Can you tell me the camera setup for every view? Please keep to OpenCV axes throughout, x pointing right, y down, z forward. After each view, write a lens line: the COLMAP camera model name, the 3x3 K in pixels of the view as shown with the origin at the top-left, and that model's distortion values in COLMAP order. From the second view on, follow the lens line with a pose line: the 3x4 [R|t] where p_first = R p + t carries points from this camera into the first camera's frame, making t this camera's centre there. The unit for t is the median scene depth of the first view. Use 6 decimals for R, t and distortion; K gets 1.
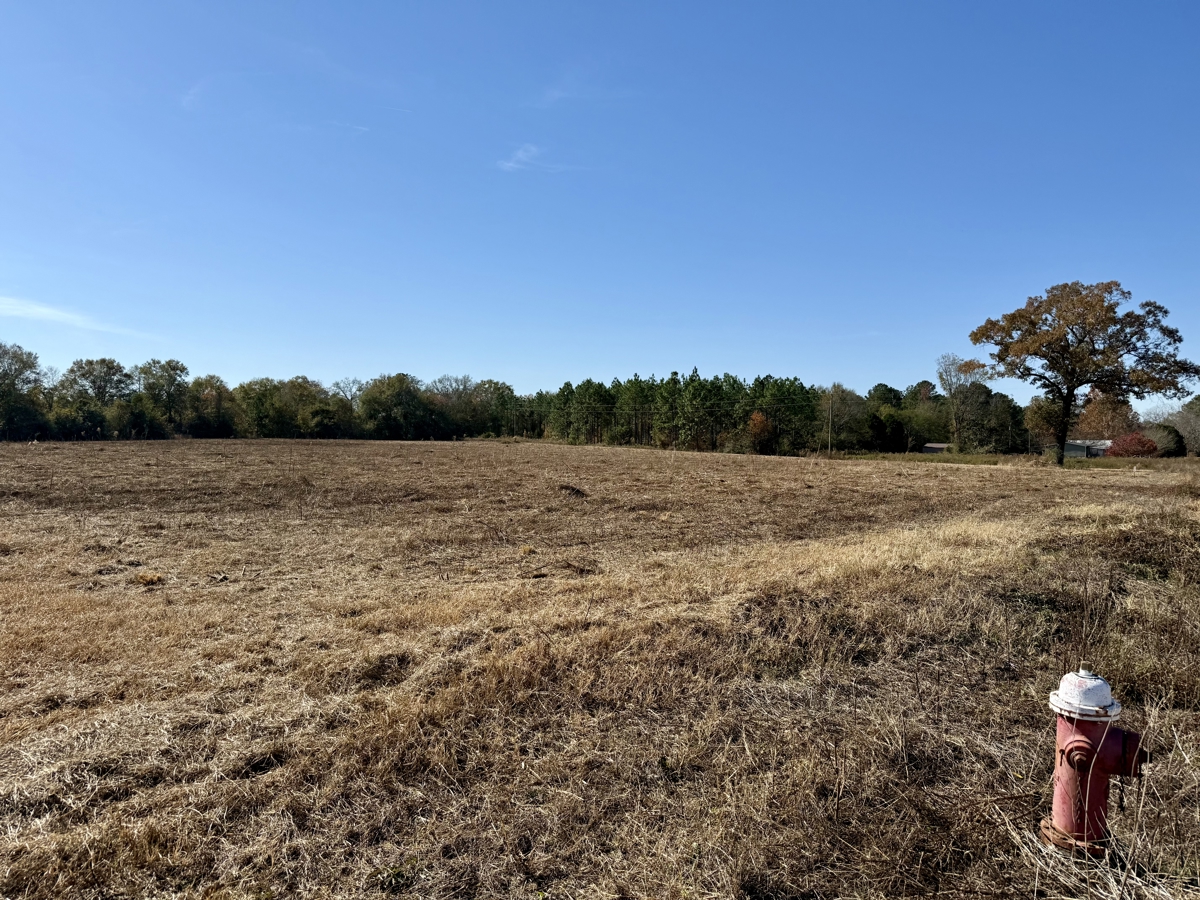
lens RADIAL K [[824.4, 0, 604.5], [0, 824.4, 446.6], [0, 0, 1]] dist [0.053206, -0.001736]
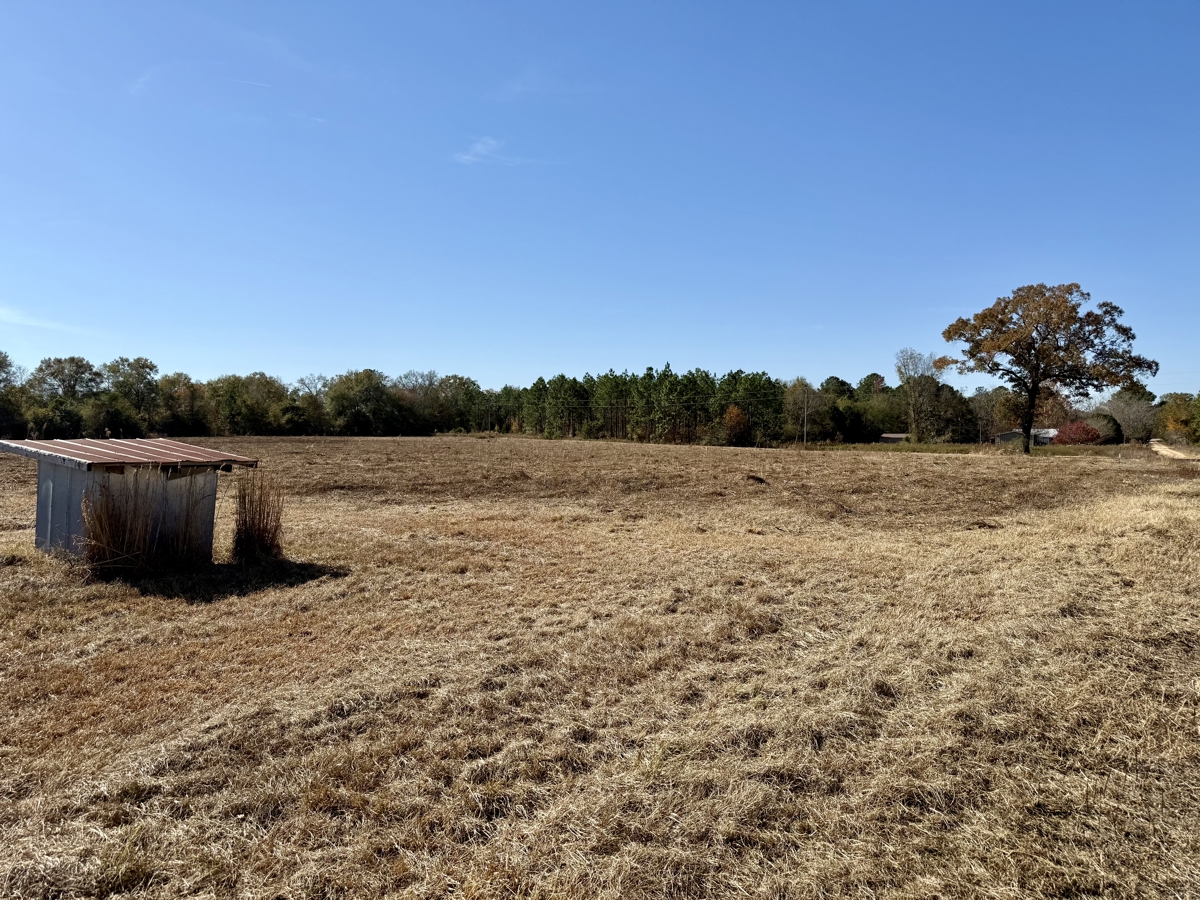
lens RADIAL K [[824.4, 0, 605.4], [0, 824.4, 453.8], [0, 0, 1]] dist [0.053206, -0.001736]
pose [[0.997990, -0.012537, 0.062123, -0.034791], [0.011471, 0.999781, 0.017490, -0.001298], [-0.062329, -0.016742, 0.997915, -0.023177]]
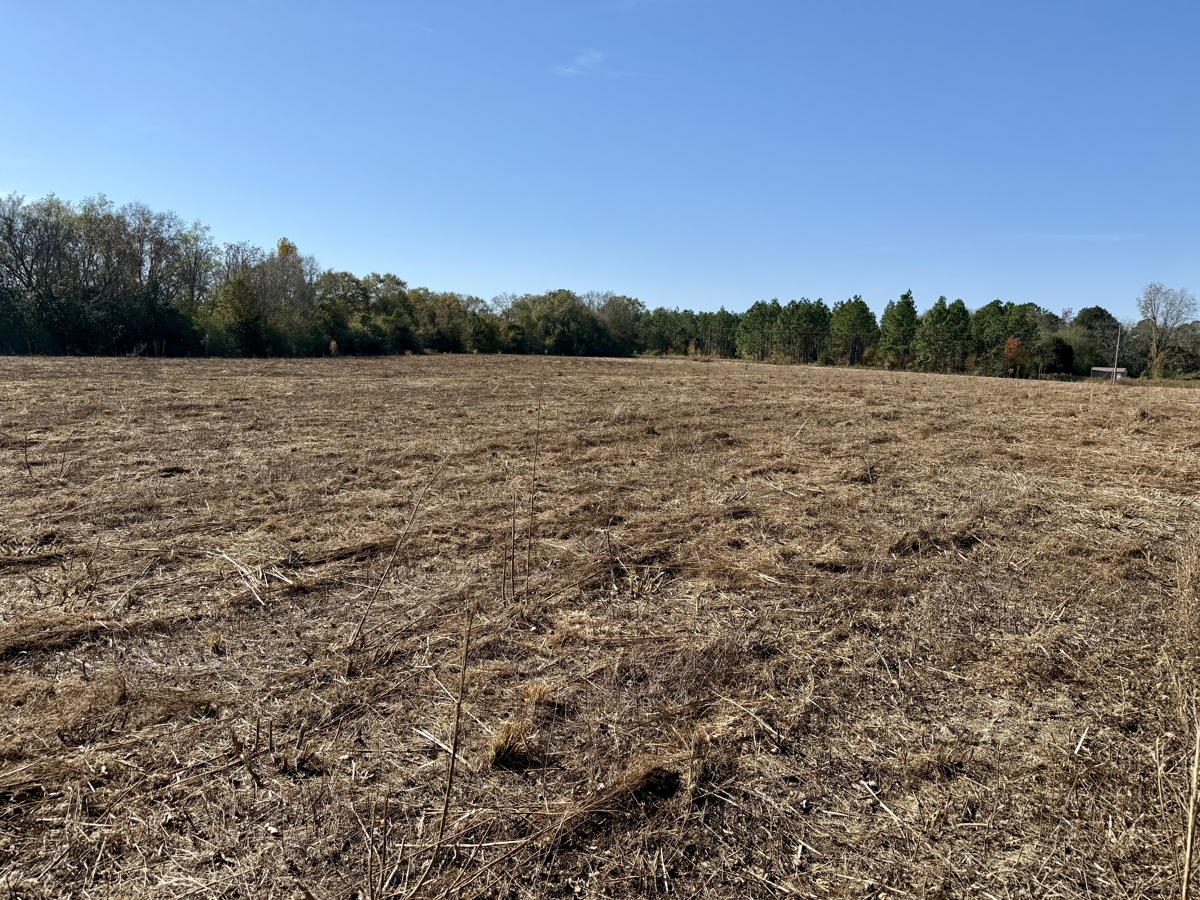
lens RADIAL K [[824.4, 0, 592.8], [0, 824.4, 438.3], [0, 0, 1]] dist [0.053206, -0.001736]
pose [[0.999717, 0.019308, -0.013875, -0.277105], [-0.017924, 0.995437, 0.093719, -0.003398], [0.015621, -0.093444, 0.995502, -0.043211]]
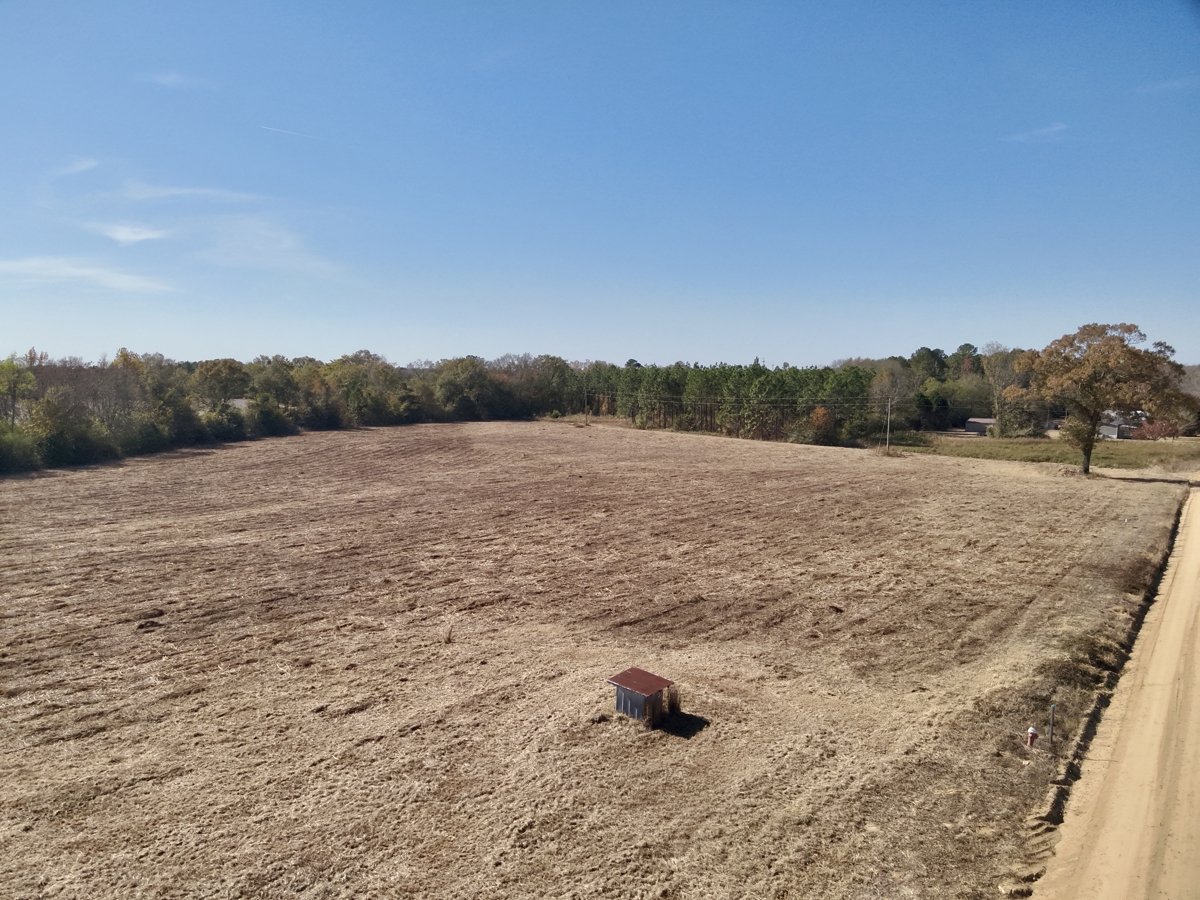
lens RADIAL K [[844.8, 0, 593.5], [0, 844.8, 453.9], [0, 0, 1]] dist [-0.001057, -0.022159]
pose [[0.999001, -0.007282, -0.044097, -0.058950], [0.010358, 0.997498, 0.069926, -0.053030], [0.043478, -0.070312, 0.996577, -0.127008]]
